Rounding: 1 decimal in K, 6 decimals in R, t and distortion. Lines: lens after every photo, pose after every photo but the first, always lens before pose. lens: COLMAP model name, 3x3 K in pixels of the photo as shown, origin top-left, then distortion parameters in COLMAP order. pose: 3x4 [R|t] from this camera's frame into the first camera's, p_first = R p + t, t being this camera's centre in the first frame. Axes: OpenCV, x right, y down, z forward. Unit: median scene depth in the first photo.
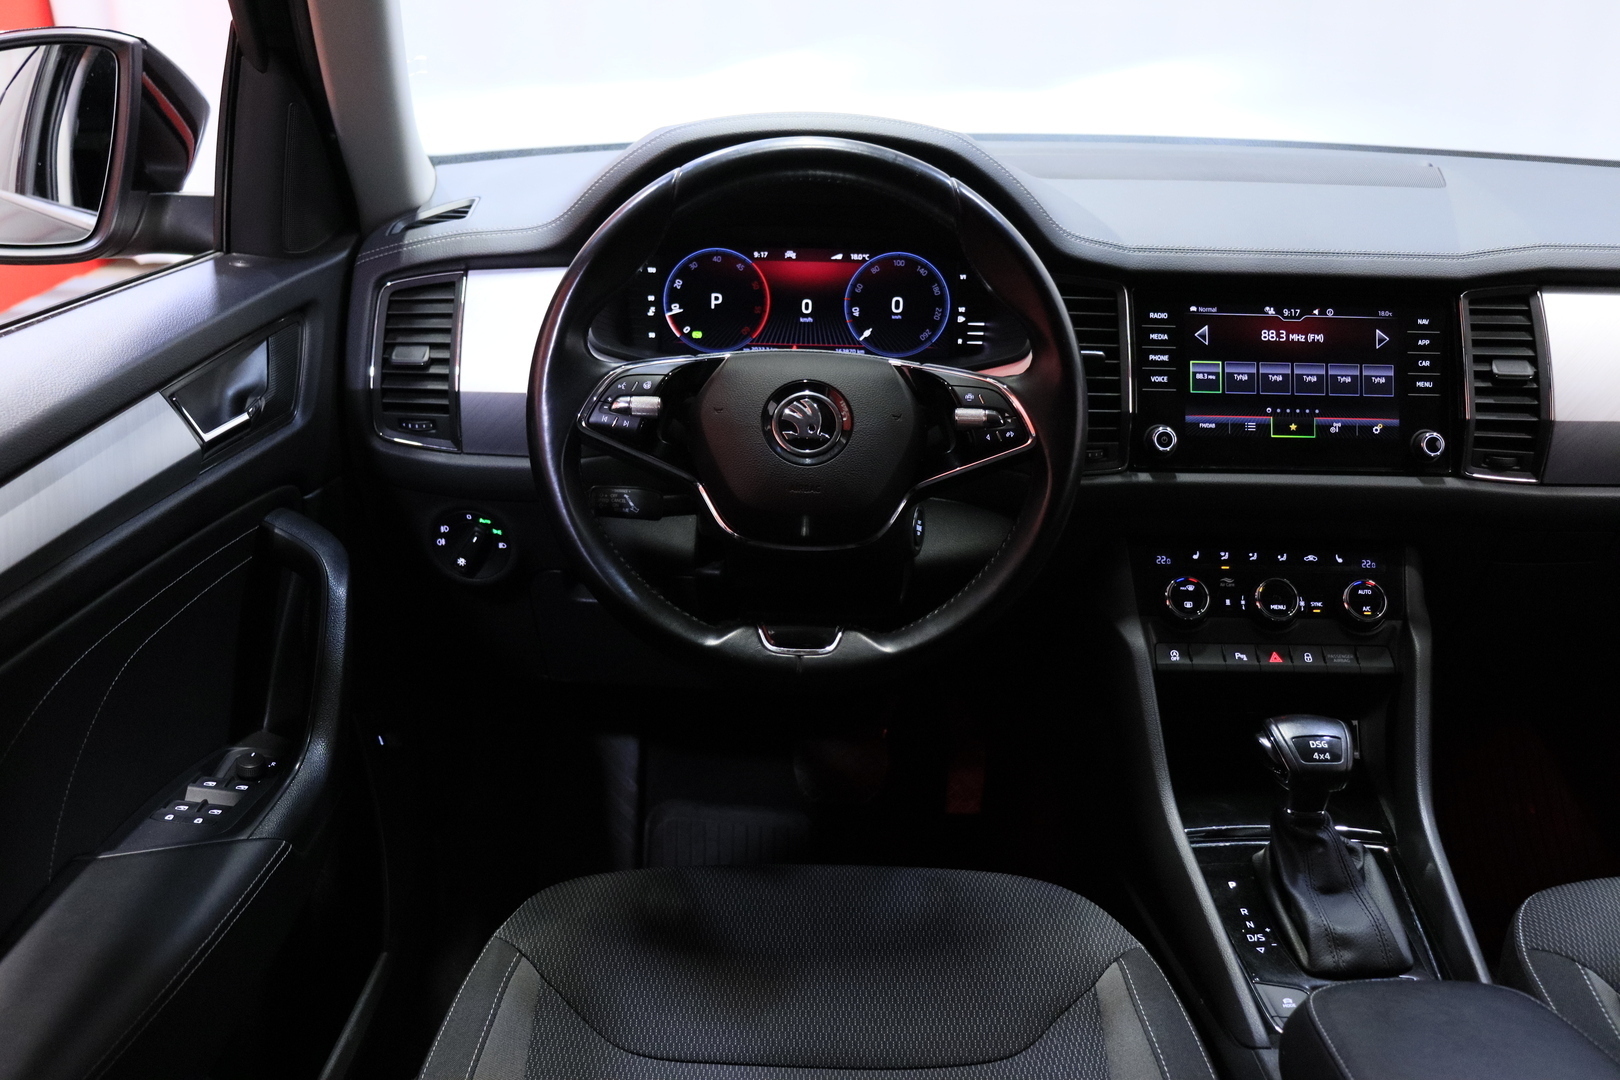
lens RADIAL K [[1497.3, 0, 810.0], [0, 1497.3, 540.0], [0, 0, 1]] dist [-0.163259, 0.249919]
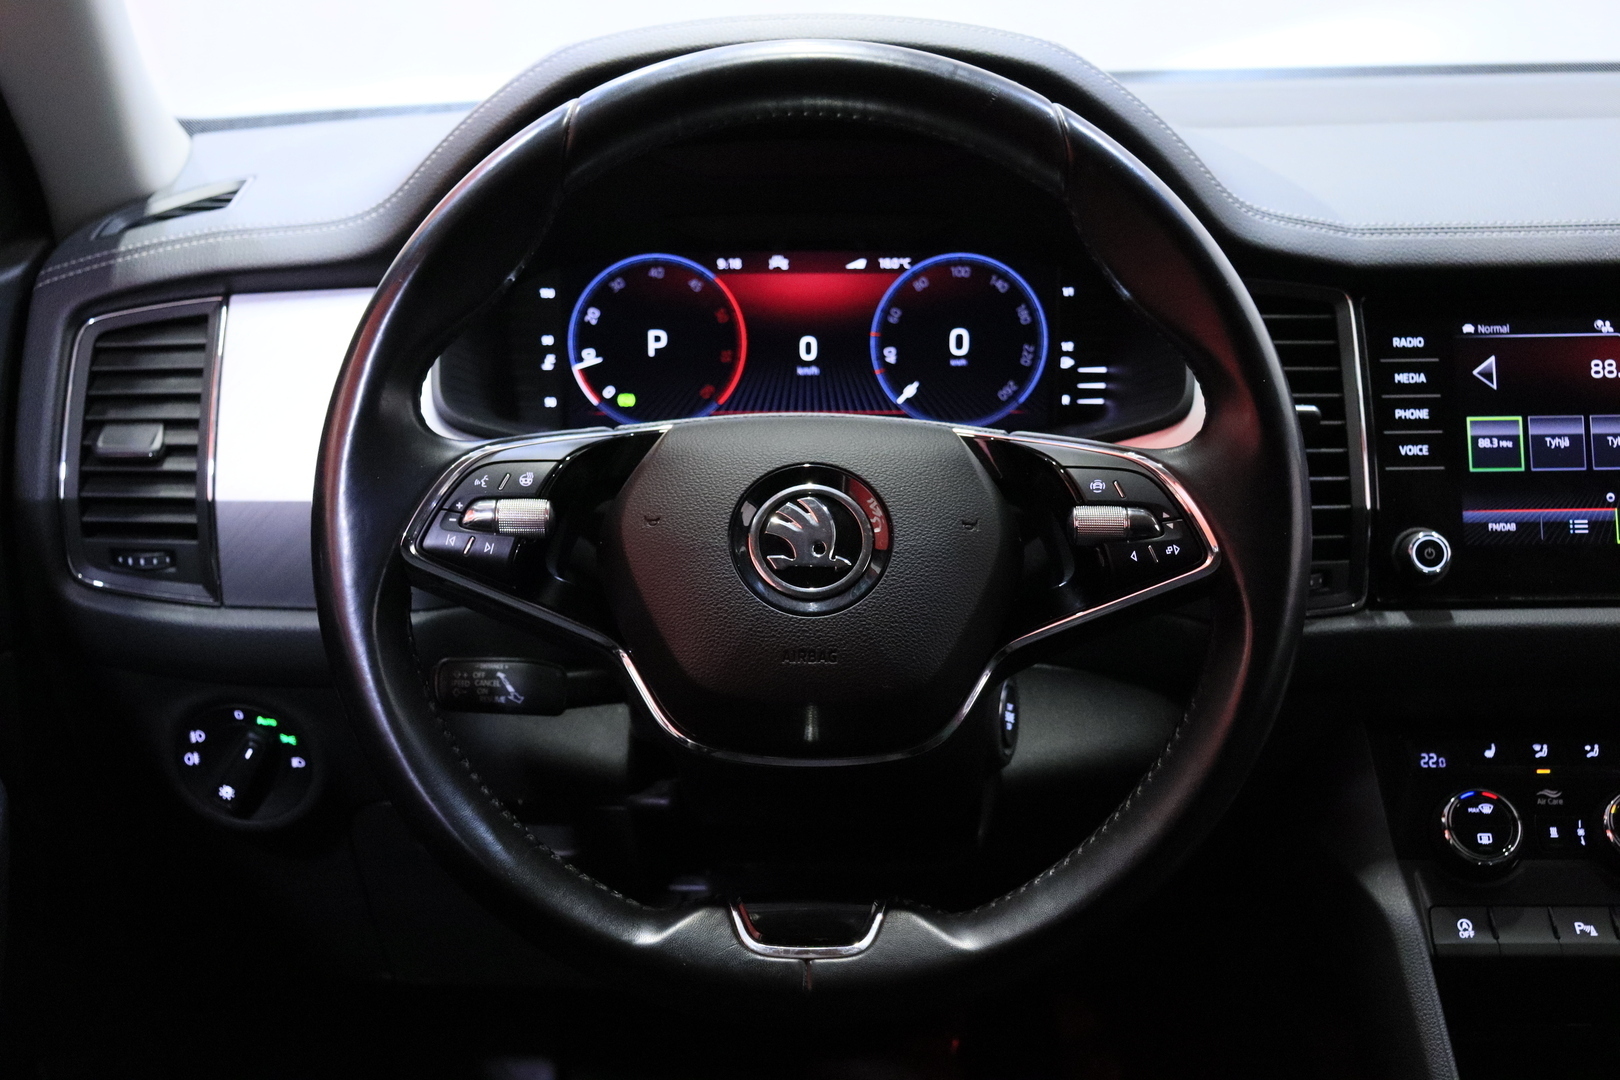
lens RADIAL K [[2063.4, 0, 810.0], [0, 2063.4, 540.0], [0, 0, 1]] dist [-0.030974, 0.289945]
pose [[0.999658, -0.024909, -0.007932, 0.003365], [0.024155, 0.996166, -0.084085, -0.010774], [0.009996, 0.083864, 0.996427, 0.191952]]
